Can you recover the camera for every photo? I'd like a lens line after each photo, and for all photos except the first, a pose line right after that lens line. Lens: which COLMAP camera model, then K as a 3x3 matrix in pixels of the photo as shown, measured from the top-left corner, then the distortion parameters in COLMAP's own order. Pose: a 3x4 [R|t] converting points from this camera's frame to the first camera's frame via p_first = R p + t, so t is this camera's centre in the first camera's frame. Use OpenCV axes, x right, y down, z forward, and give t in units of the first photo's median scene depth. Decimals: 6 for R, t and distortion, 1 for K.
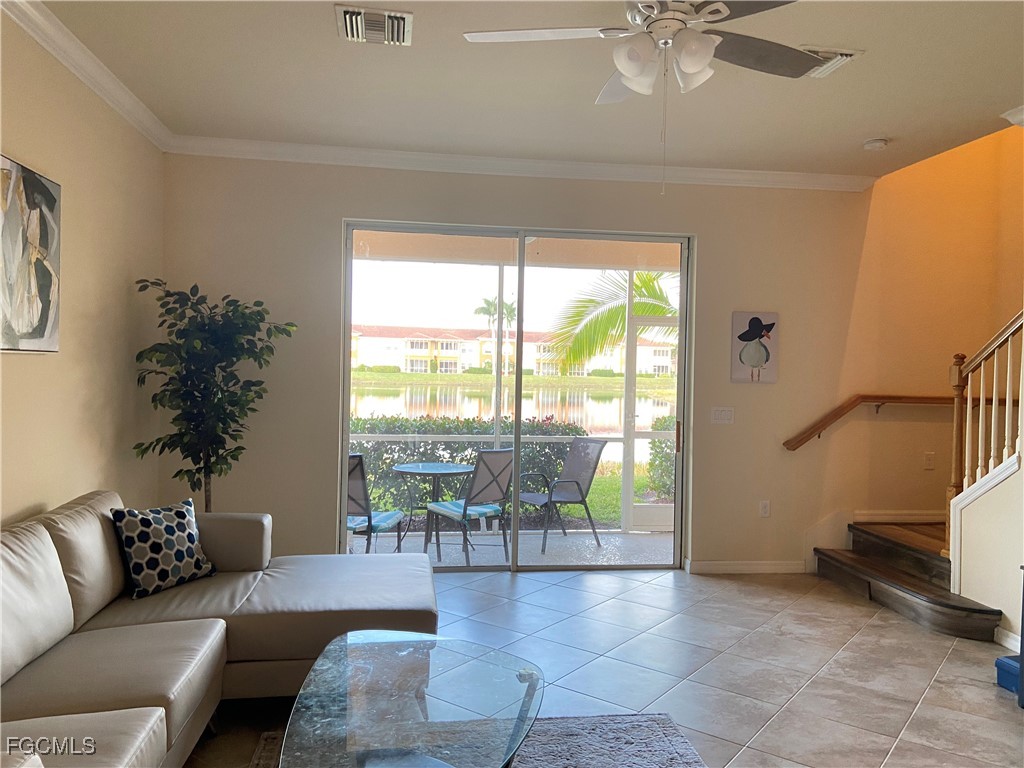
lens RADIAL K [[771.7, 0, 523.0], [0, 771.7, 376.4], [0, 0, 1]] dist [0.122632, -0.153832]
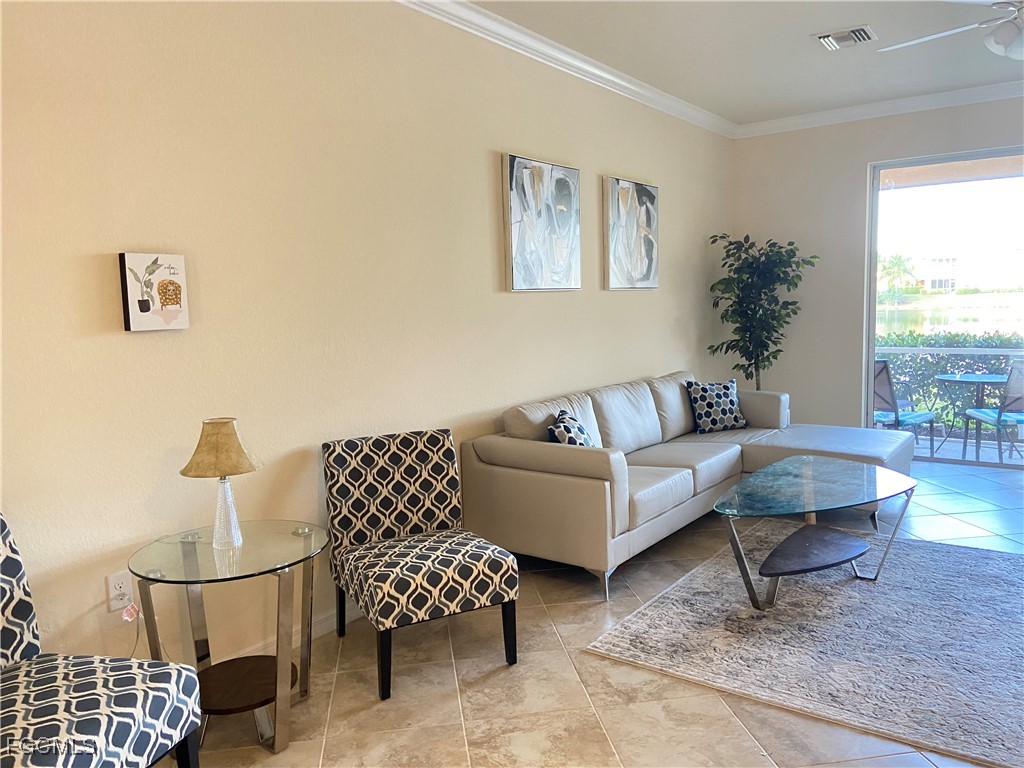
lens RADIAL K [[771.7, 0, 519.2], [0, 771.7, 380.2], [0, 0, 1]] dist [0.122632, -0.153832]
pose [[0.715029, 0.032083, -0.698359, 0.268348], [0.034648, 0.996092, 0.081236, 0.015149], [0.698236, -0.082283, 0.711123, -0.298644]]
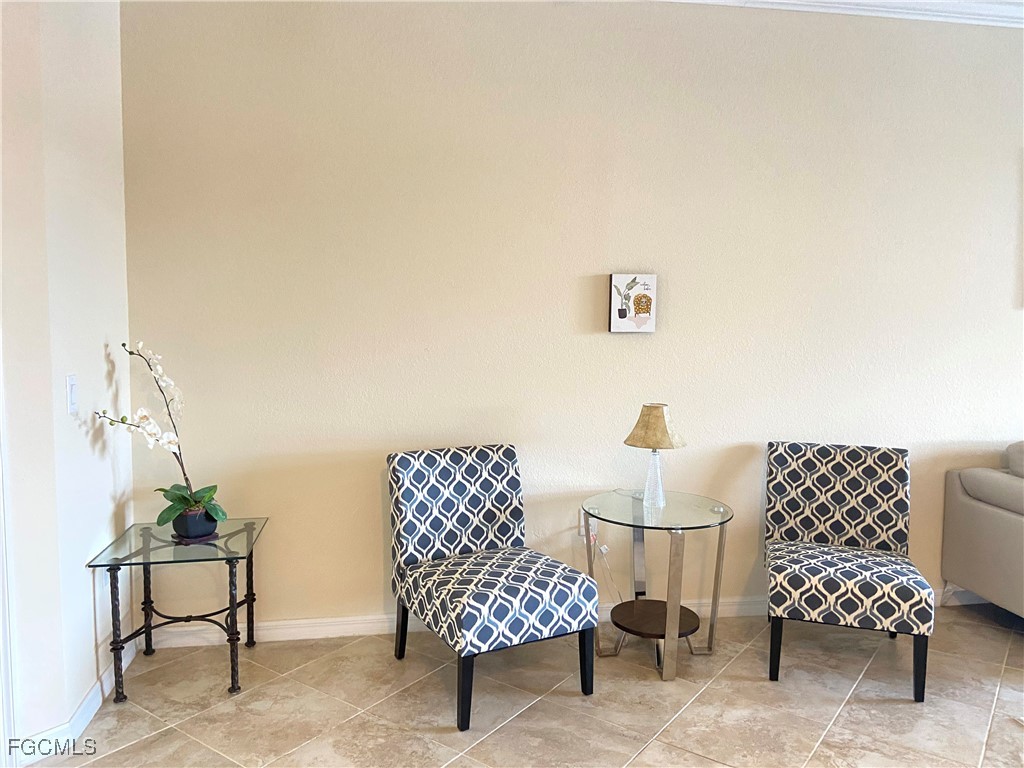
lens RADIAL K [[771.7, 0, 517.9], [0, 771.7, 374.5], [0, 0, 1]] dist [0.122632, -0.153832]
pose [[0.016611, 0.057690, -0.998196, 0.415321], [-0.019685, 0.998159, 0.057360, 0.016291], [0.999668, 0.018697, 0.017716, -0.193922]]
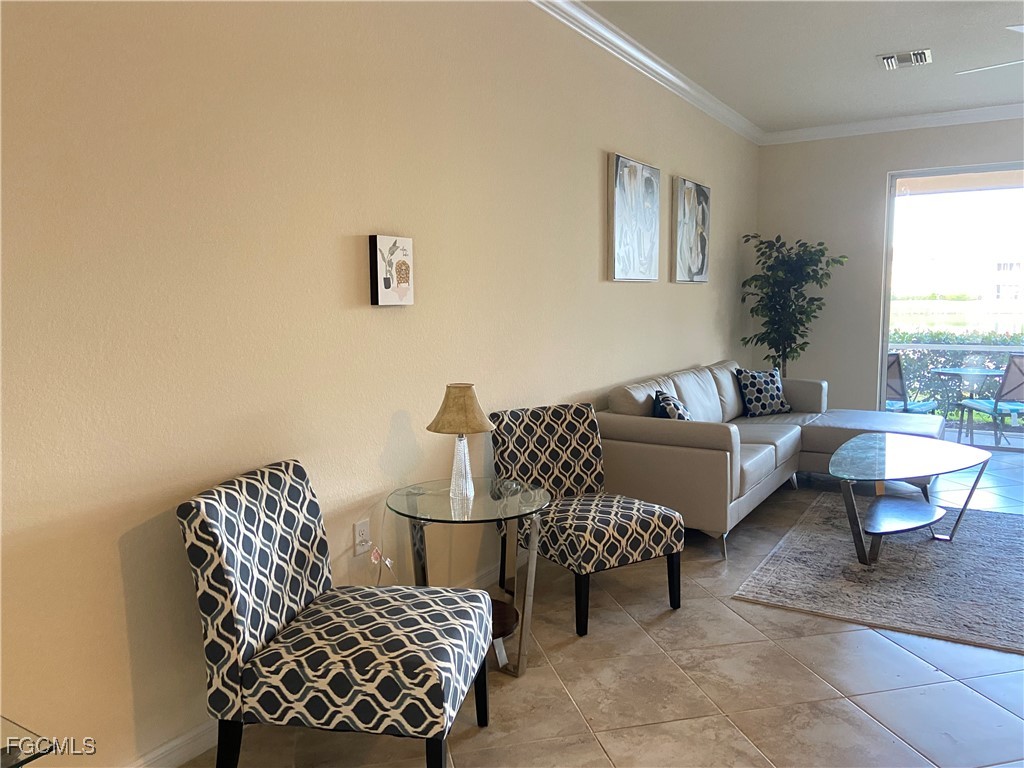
lens RADIAL K [[771.7, 0, 510.5], [0, 771.7, 381.8], [0, 0, 1]] dist [0.122632, -0.153832]
pose [[0.767614, 0.040510, -0.639630, 0.160089], [0.018834, 0.996144, 0.085692, 0.026007], [0.640635, -0.077825, 0.763891, -0.495525]]
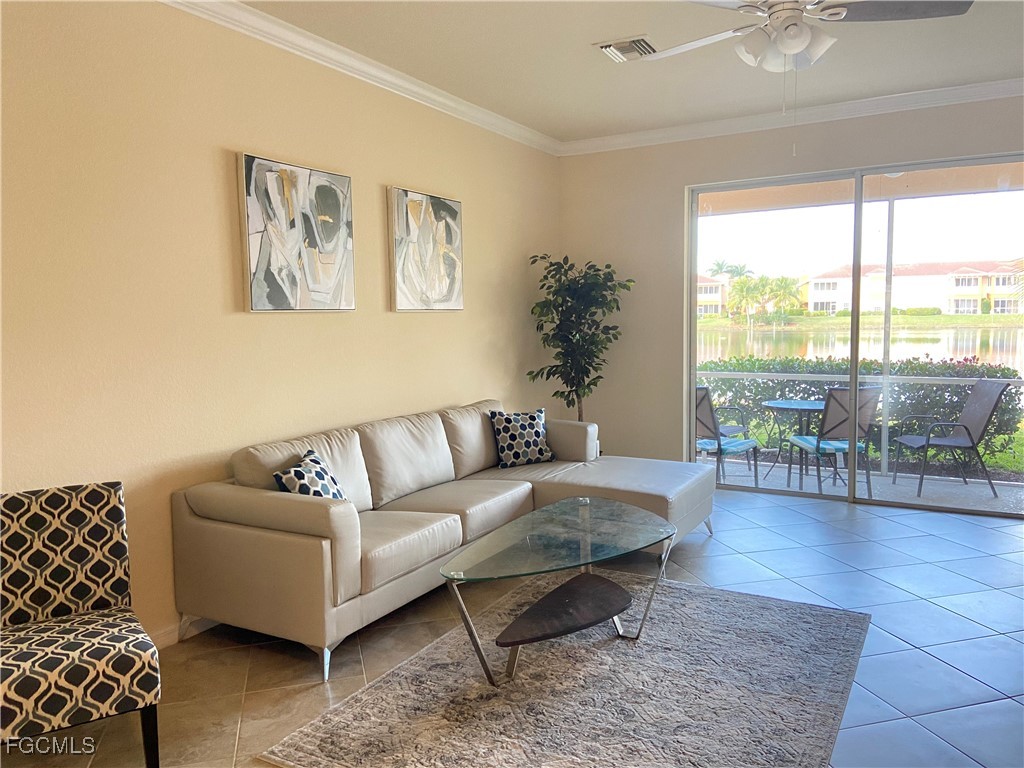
lens RADIAL K [[771.7, 0, 521.3], [0, 771.7, 376.2], [0, 0, 1]] dist [0.122632, -0.153832]
pose [[0.792795, 0.017730, -0.609231, 0.322623], [0.023433, 0.997951, 0.059537, 0.008667], [0.609038, -0.061476, 0.790755, -0.112814]]
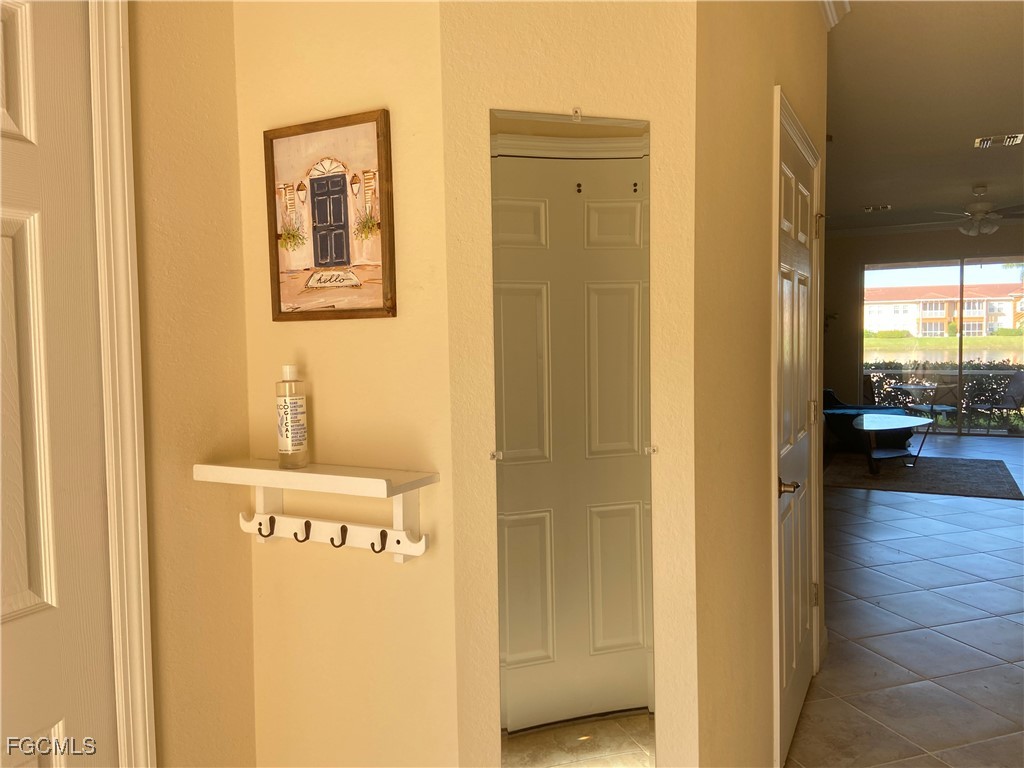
lens RADIAL K [[771.7, 0, 512.3], [0, 771.7, 380.3], [0, 0, 1]] dist [0.122632, -0.153832]
pose [[0.809878, -0.001103, -0.586597, 0.276388], [0.026671, 0.999033, 0.034945, 0.020899], [0.585991, -0.043946, 0.809125, -1.396128]]
